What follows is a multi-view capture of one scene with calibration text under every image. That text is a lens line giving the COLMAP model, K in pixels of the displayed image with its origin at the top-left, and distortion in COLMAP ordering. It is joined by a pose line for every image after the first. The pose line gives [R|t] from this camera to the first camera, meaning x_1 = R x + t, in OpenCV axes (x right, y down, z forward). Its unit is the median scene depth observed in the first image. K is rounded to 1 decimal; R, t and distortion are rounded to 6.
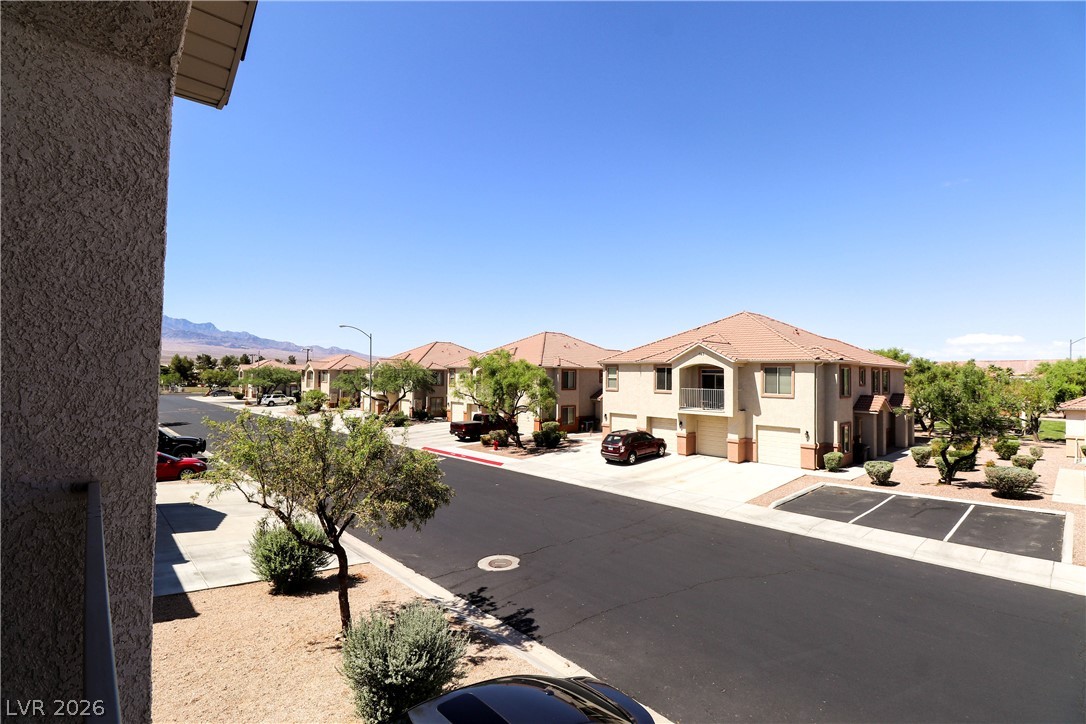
lens RADIAL K [[505.8, 0, 541.6], [0, 505.8, 360.3], [0, 0, 1]] dist [-0.003151, -0.000401]
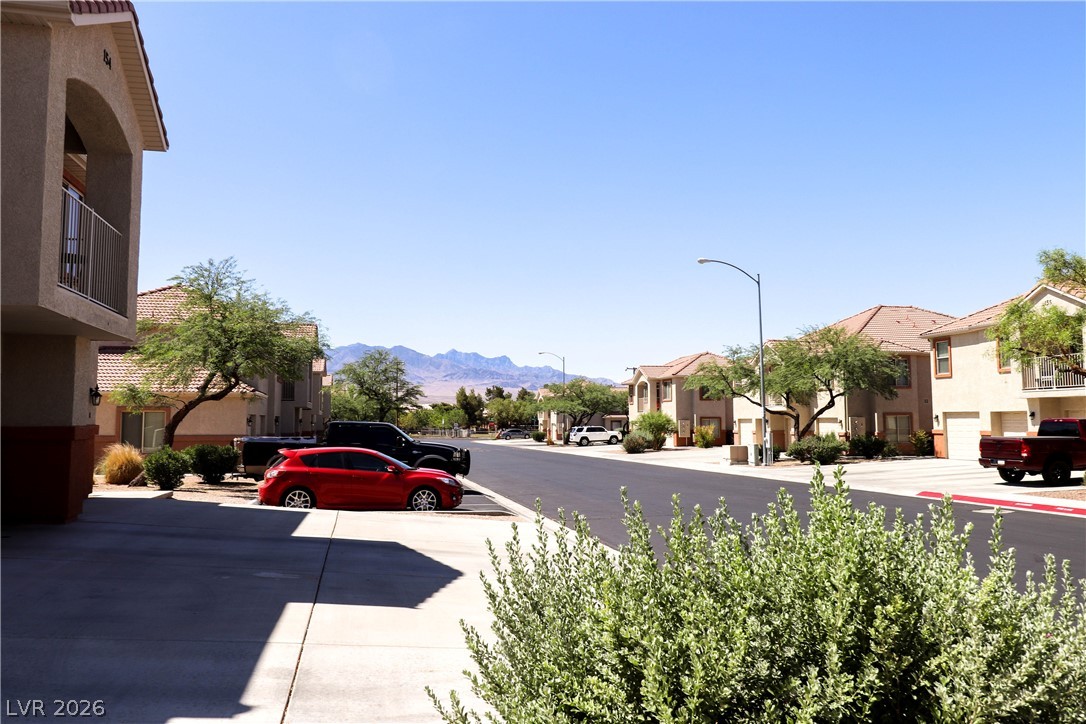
lens RADIAL K [[837.6, 0, 543.0], [0, 837.6, 362.0], [0, 0, 1]] dist [0.016822, 0.002272]
pose [[0.858143, -0.057582, -0.510171, -0.070169], [0.033151, 0.997832, -0.056861, 0.047152], [0.512339, 0.031882, 0.858191, 0.129594]]
